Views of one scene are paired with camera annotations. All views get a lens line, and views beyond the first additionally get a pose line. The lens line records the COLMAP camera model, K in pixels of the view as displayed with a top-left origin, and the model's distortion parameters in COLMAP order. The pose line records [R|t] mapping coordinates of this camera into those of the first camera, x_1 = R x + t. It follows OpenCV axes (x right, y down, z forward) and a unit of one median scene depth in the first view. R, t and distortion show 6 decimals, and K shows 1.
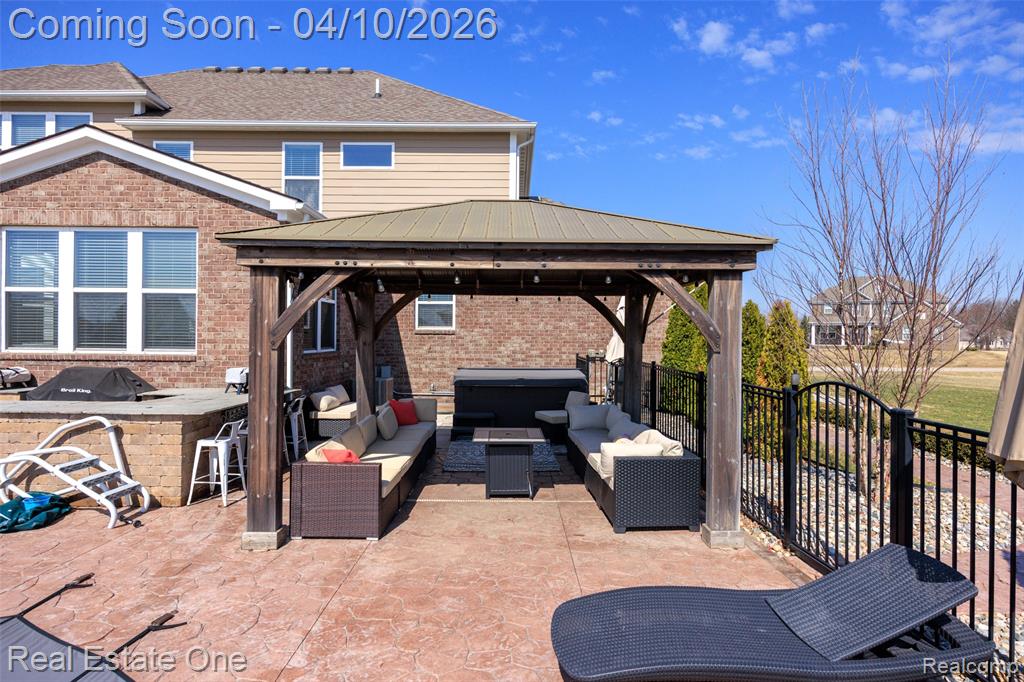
lens RADIAL K [[562.4, 0, 509.0], [0, 562.4, 342.8], [0, 0, 1]] dist [-0.004123, -0.001196]
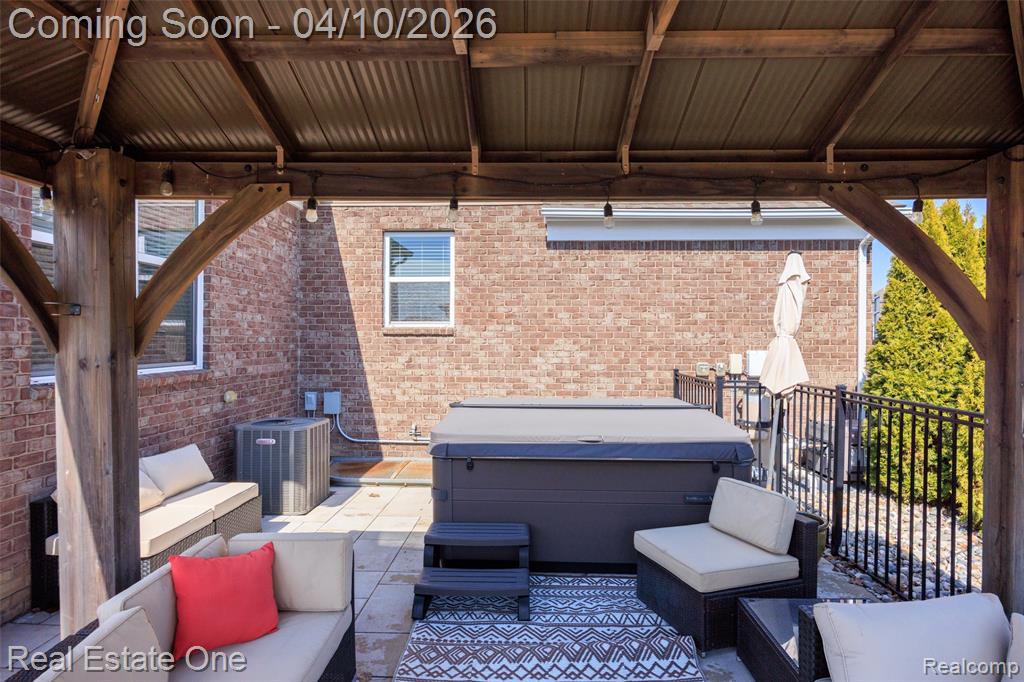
lens RADIAL K [[562.4, 0, 514.5], [0, 562.4, 347.0], [0, 0, 1]] dist [-0.004123, -0.001196]
pose [[0.999345, -0.002896, -0.036078, -0.015360], [0.002993, 0.999992, 0.002642, -0.004668], [0.036070, -0.002748, 0.999345, 0.441972]]
